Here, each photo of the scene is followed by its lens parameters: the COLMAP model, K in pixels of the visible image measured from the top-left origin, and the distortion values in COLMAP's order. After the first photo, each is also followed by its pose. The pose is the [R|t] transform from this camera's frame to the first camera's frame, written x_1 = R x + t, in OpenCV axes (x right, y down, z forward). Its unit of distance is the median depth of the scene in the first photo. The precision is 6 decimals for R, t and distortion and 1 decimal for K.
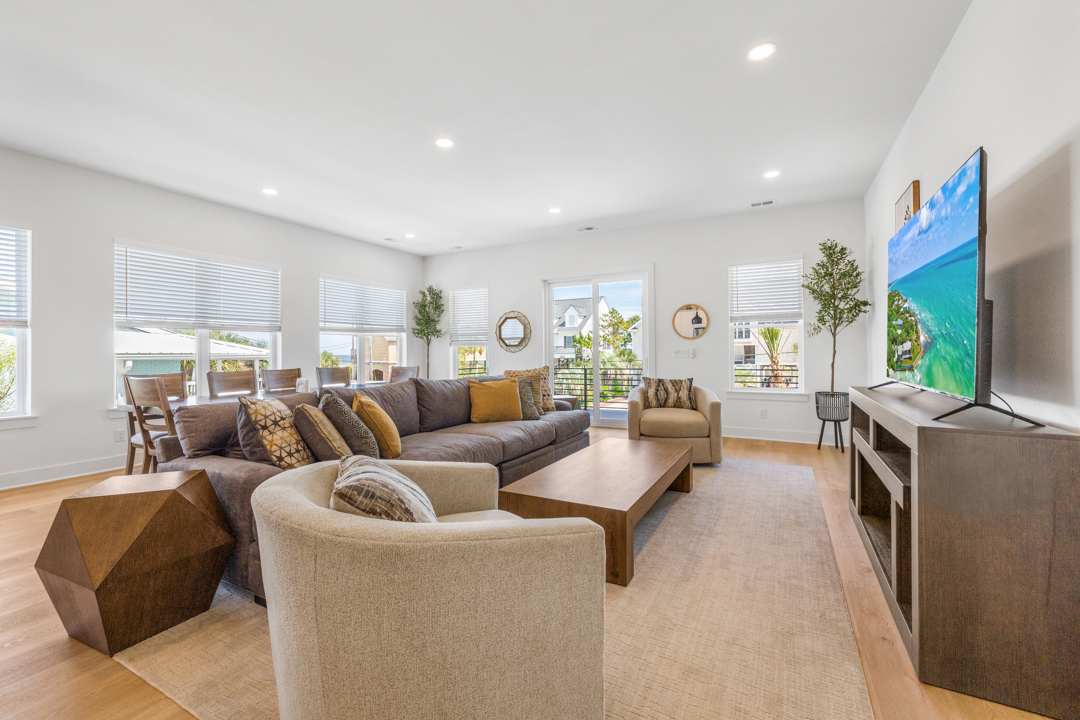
lens RADIAL K [[451.1, 0, 540.7], [0, 451.1, 348.7], [0, 0, 1]] dist [0.001120, 0.000033]
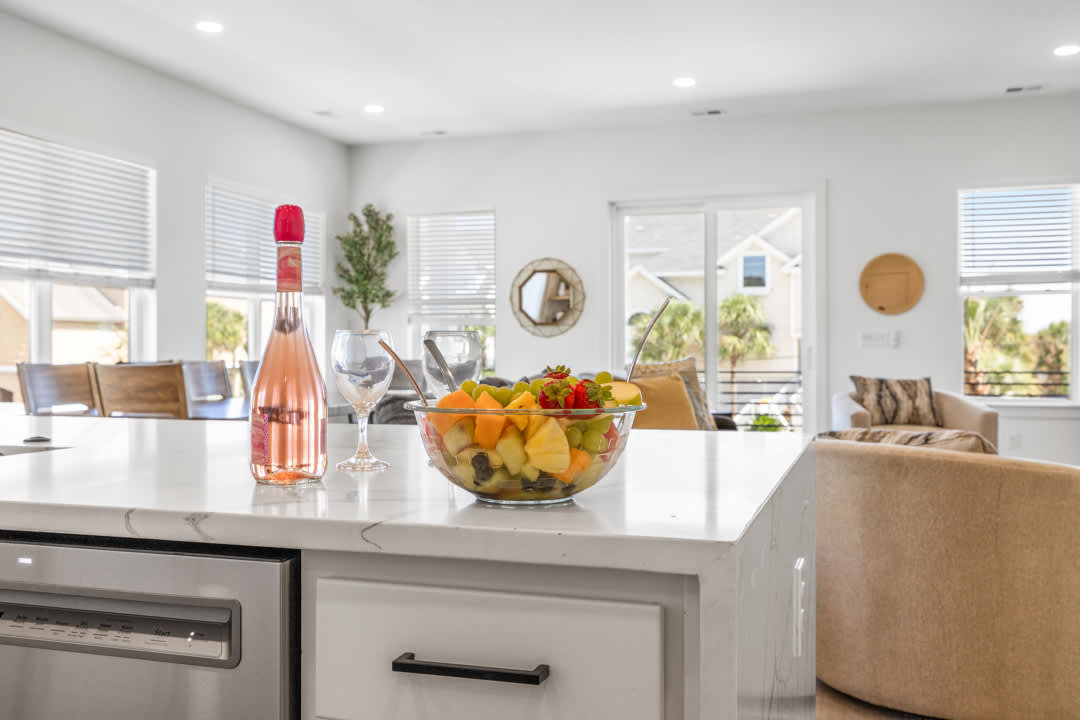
lens RADIAL K [[1025.5, 0, 534.1], [0, 1025.5, 354.6], [0, 0, 1]] dist [-0.003029, 0.019891]
pose [[0.985491, 0.006266, 0.169613, -0.378588], [-0.008174, 0.999911, 0.010555, 0.021932], [-0.169532, -0.011788, 0.985454, -0.239678]]
